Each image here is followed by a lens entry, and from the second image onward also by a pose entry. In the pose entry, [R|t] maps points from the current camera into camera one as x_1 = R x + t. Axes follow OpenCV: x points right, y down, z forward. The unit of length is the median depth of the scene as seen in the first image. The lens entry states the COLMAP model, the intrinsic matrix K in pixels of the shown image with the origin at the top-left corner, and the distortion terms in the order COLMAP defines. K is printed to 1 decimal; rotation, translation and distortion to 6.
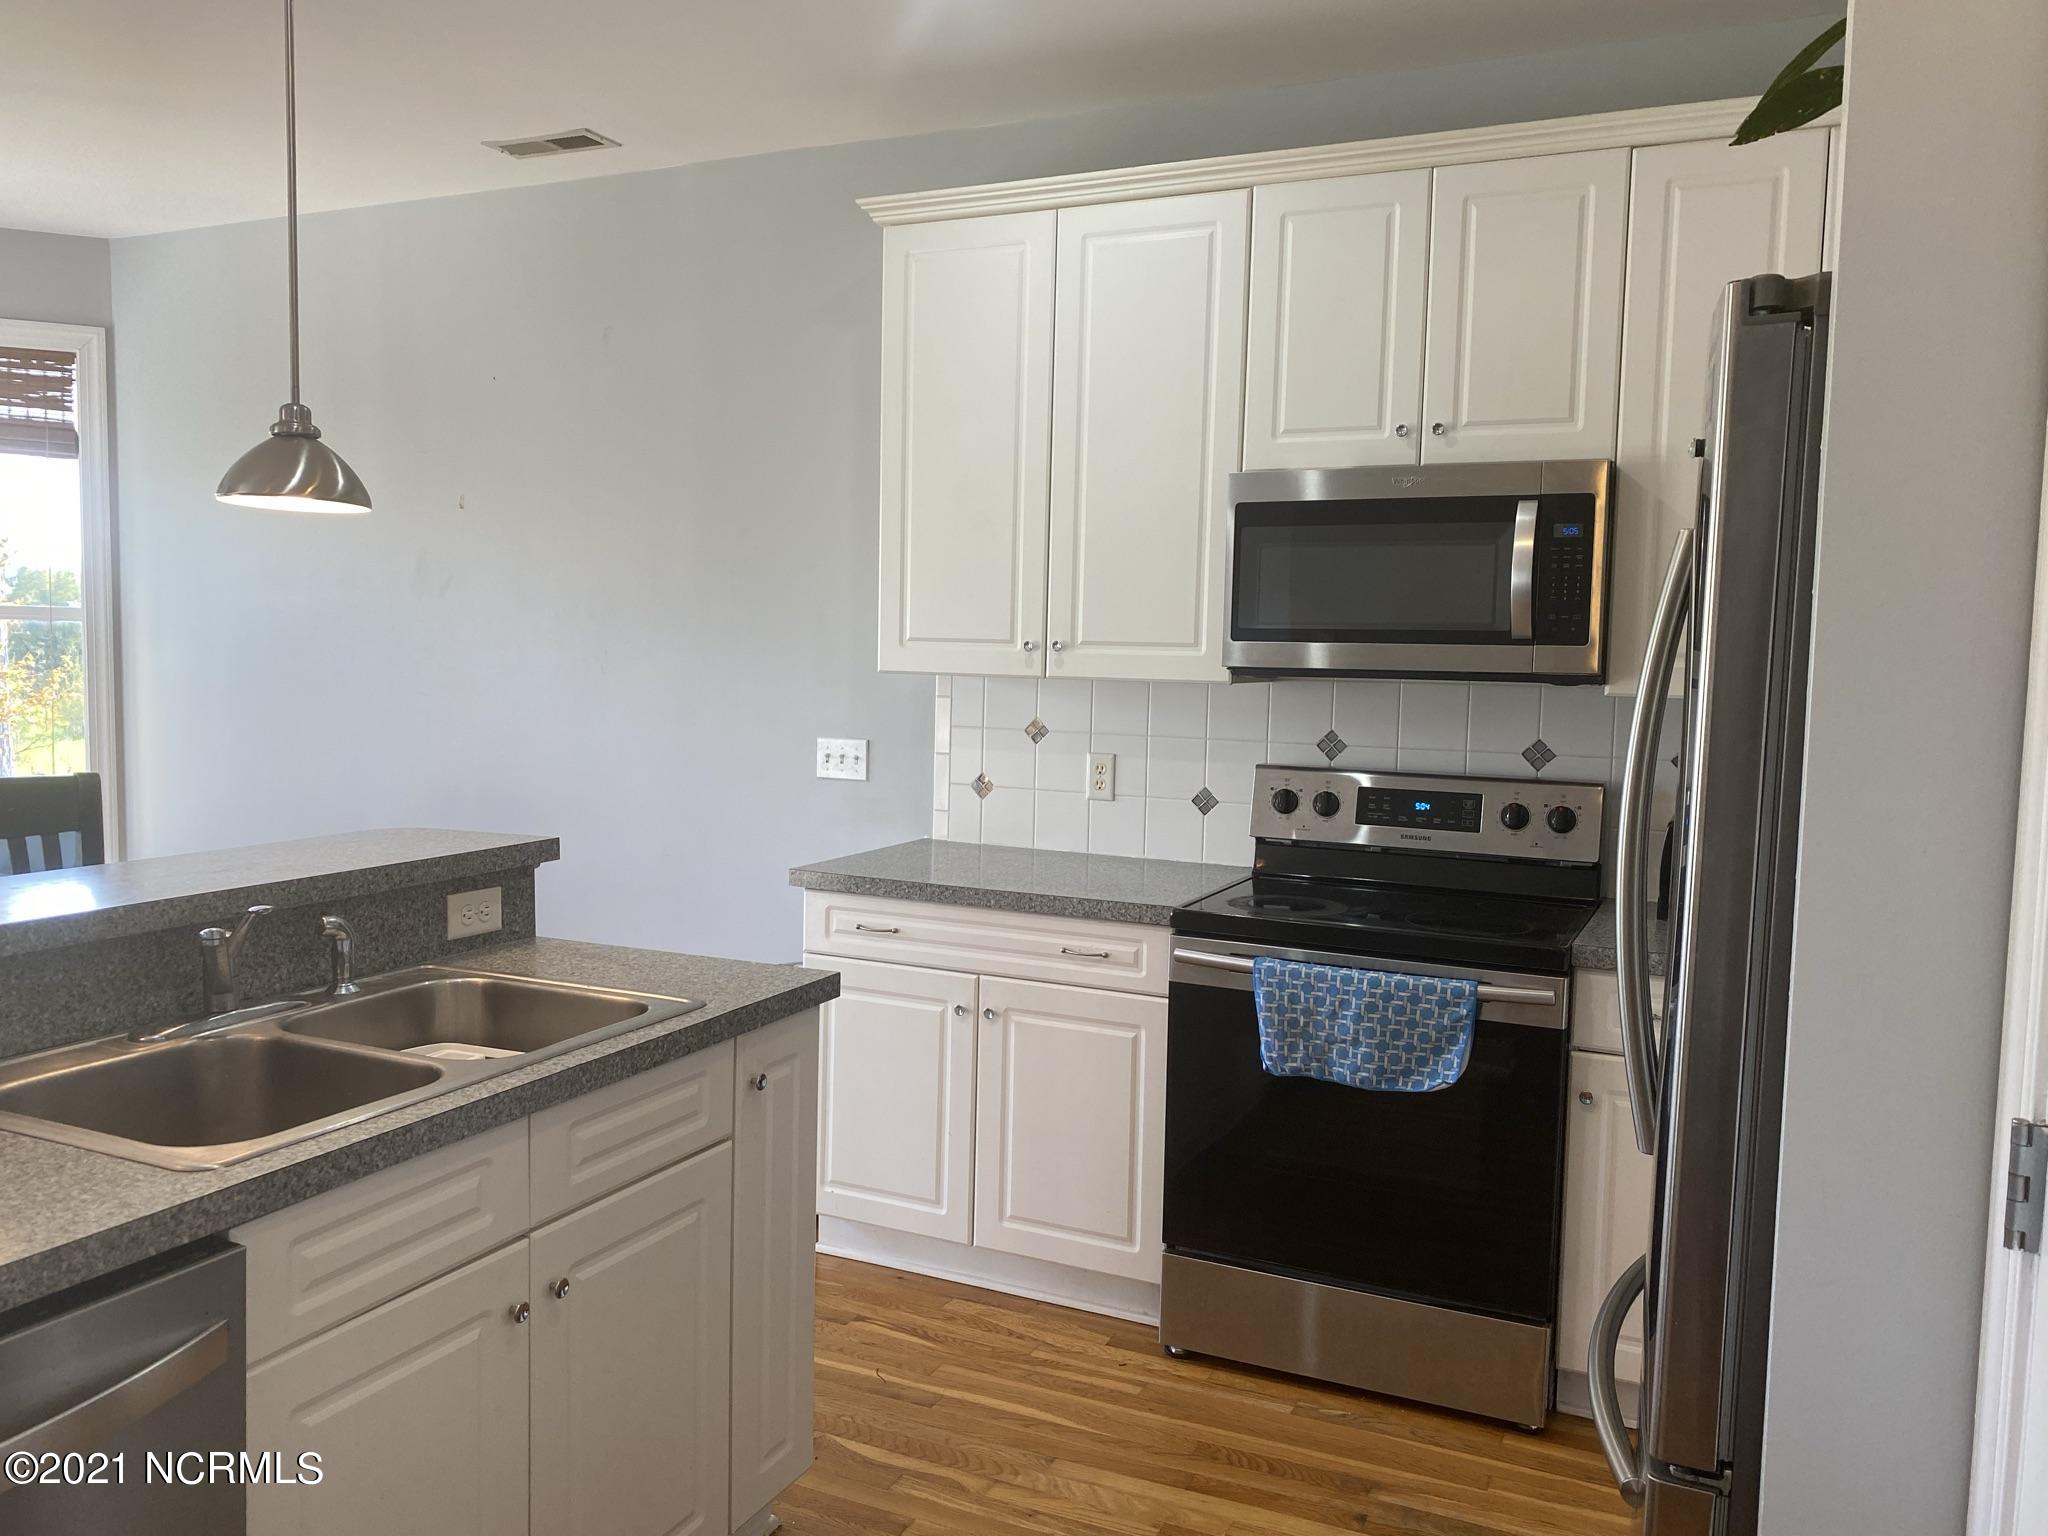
lens RADIAL K [[1558.5, 0, 1015.8], [0, 1558.5, 772.2], [0, 0, 1]] dist [0.041277, -0.051434]
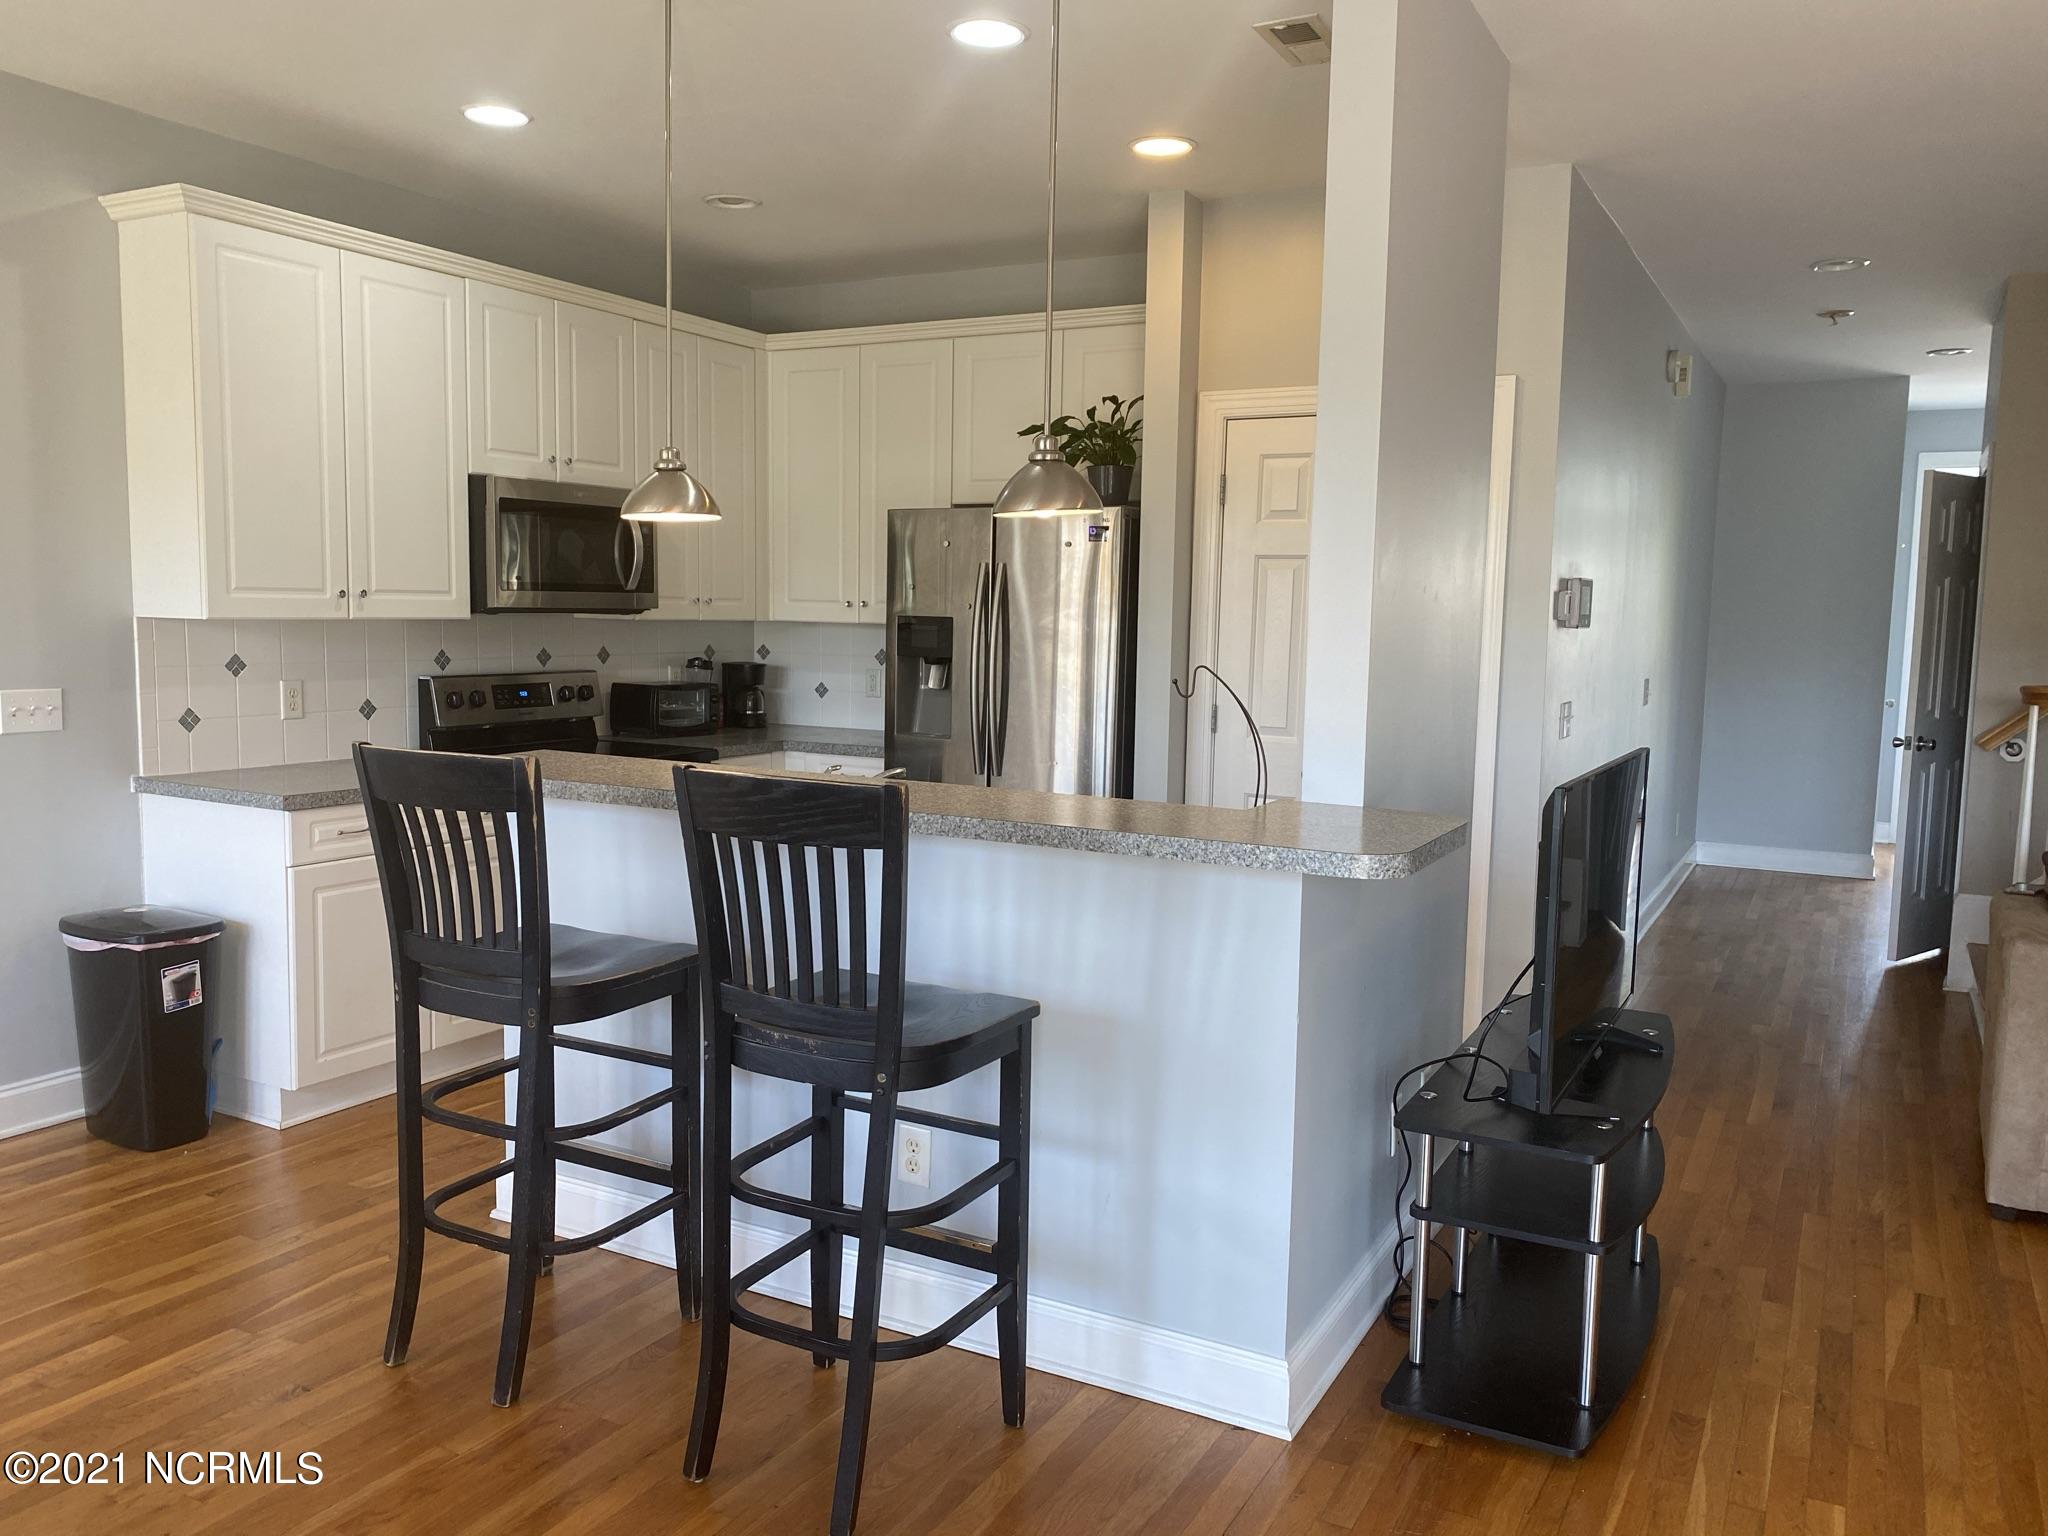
lens RADIAL K [[1558.5, 0, 1006.4], [0, 1558.5, 771.9], [0, 0, 1]] dist [0.041277, -0.051434]
pose [[0.057843, -0.128688, 0.989997, -1.312055], [0.067191, 0.989910, 0.124751, -0.065628], [-0.996062, 0.059303, 0.065906, 0.424857]]
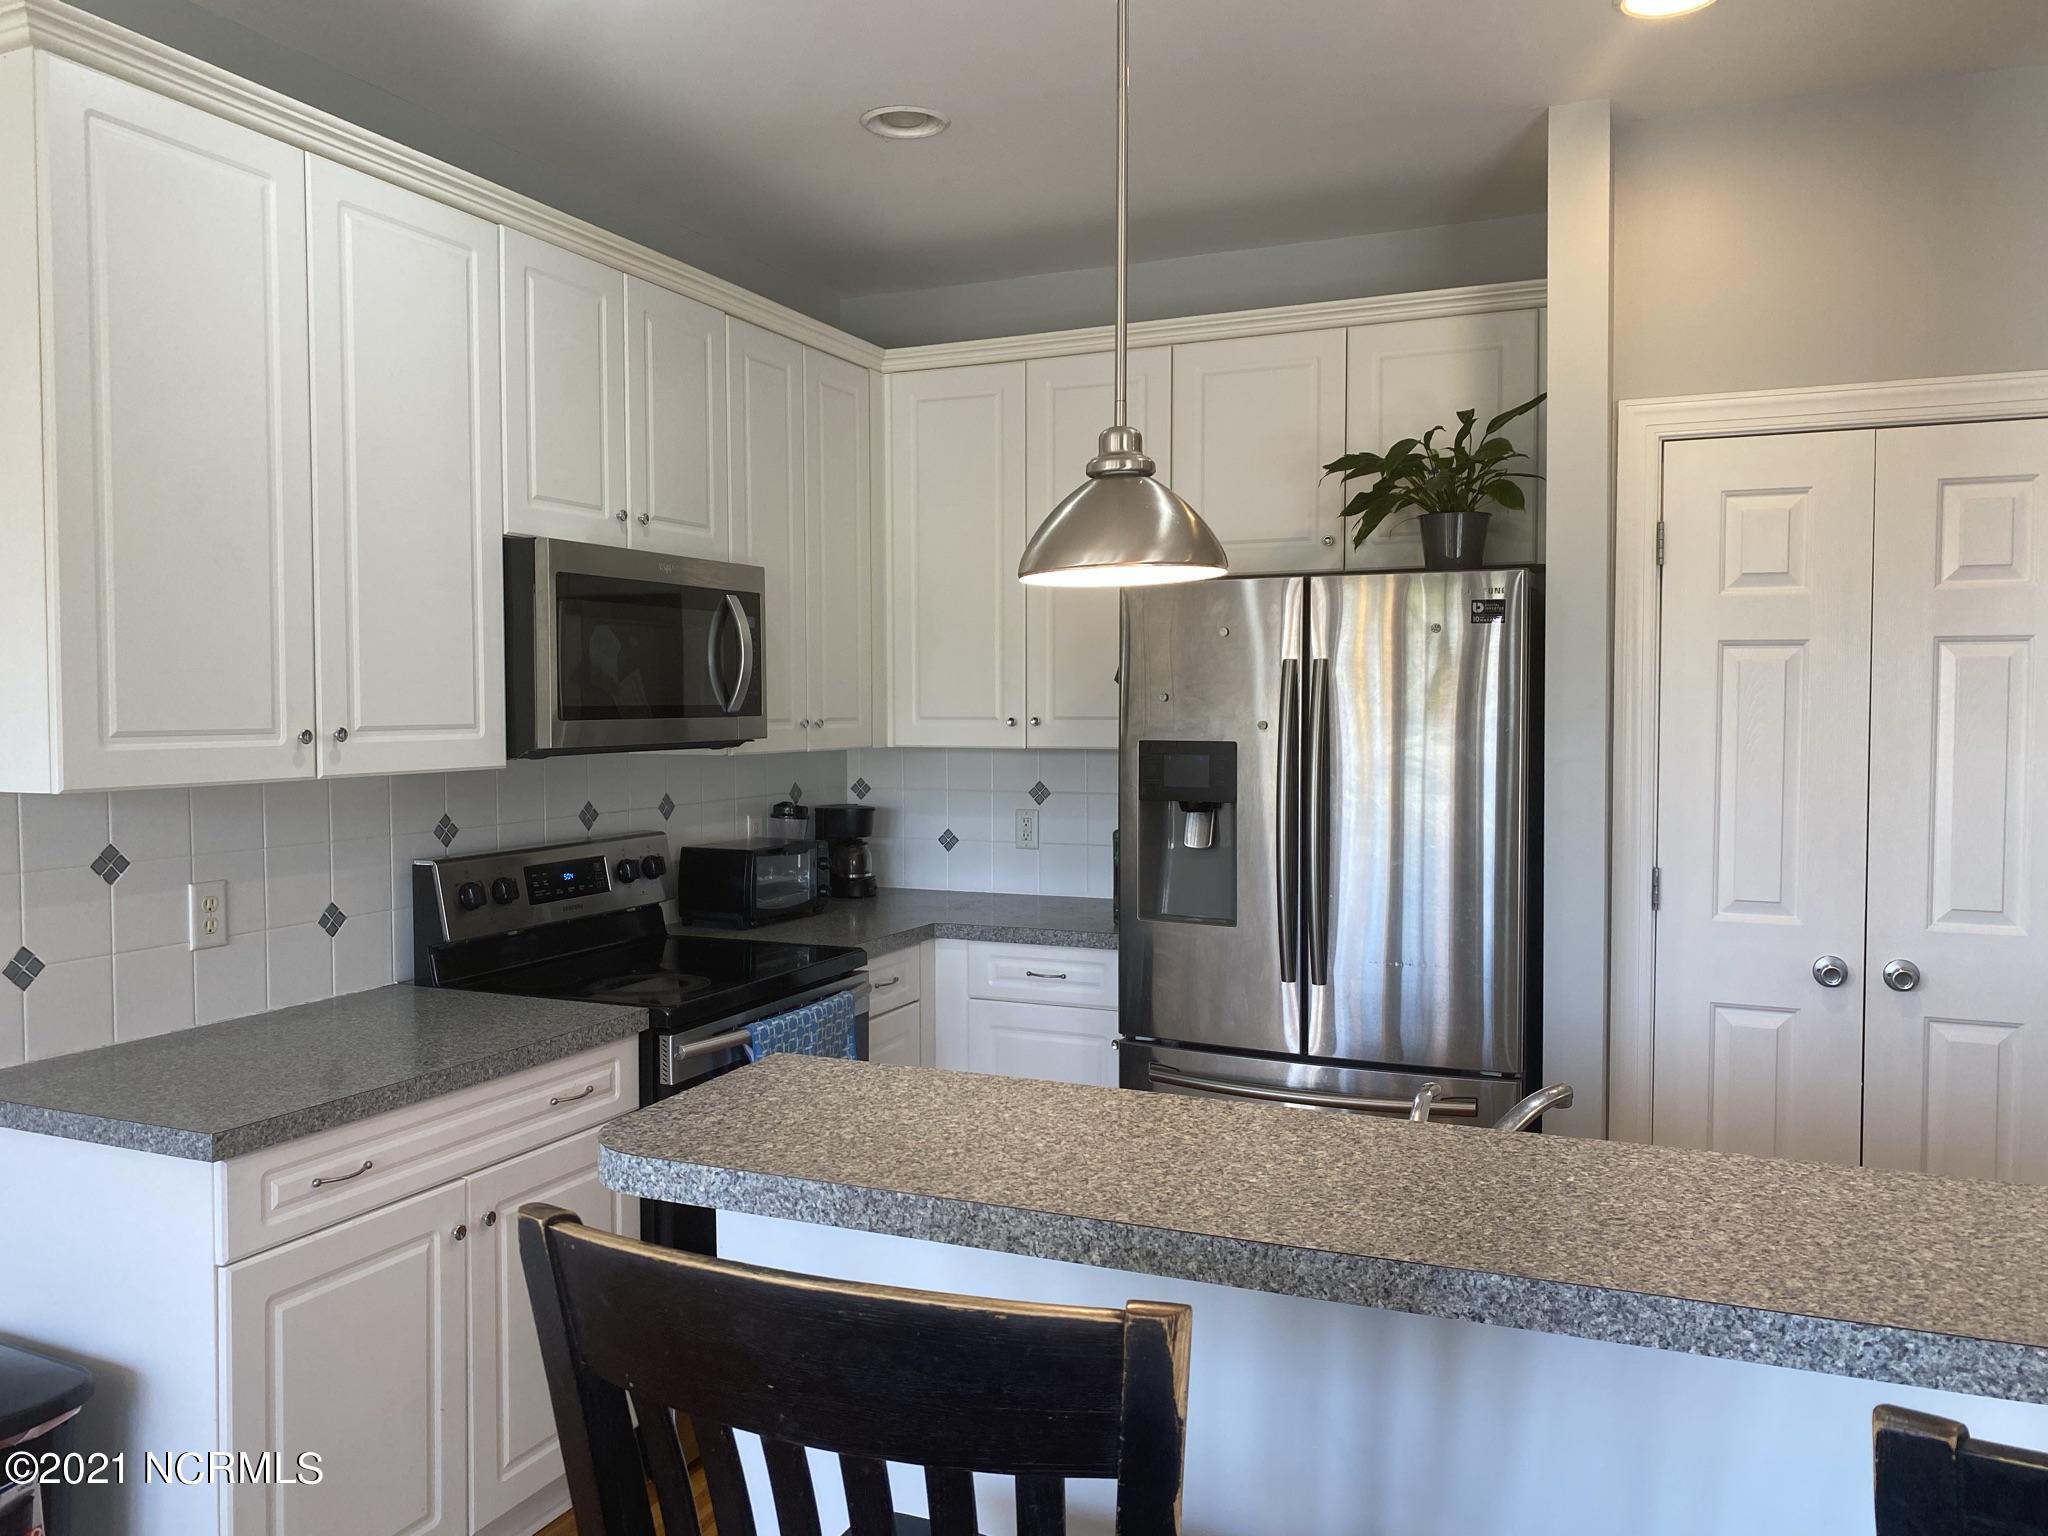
lens RADIAL K [[1558.5, 0, 1031.8], [0, 1558.5, 763.4], [0, 0, 1]] dist [0.041277, -0.051434]
pose [[-0.035428, -0.063005, 0.997384, -0.779773], [0.086587, 0.994064, 0.065871, -0.094192], [-0.995614, 0.088694, -0.029763, 0.739641]]
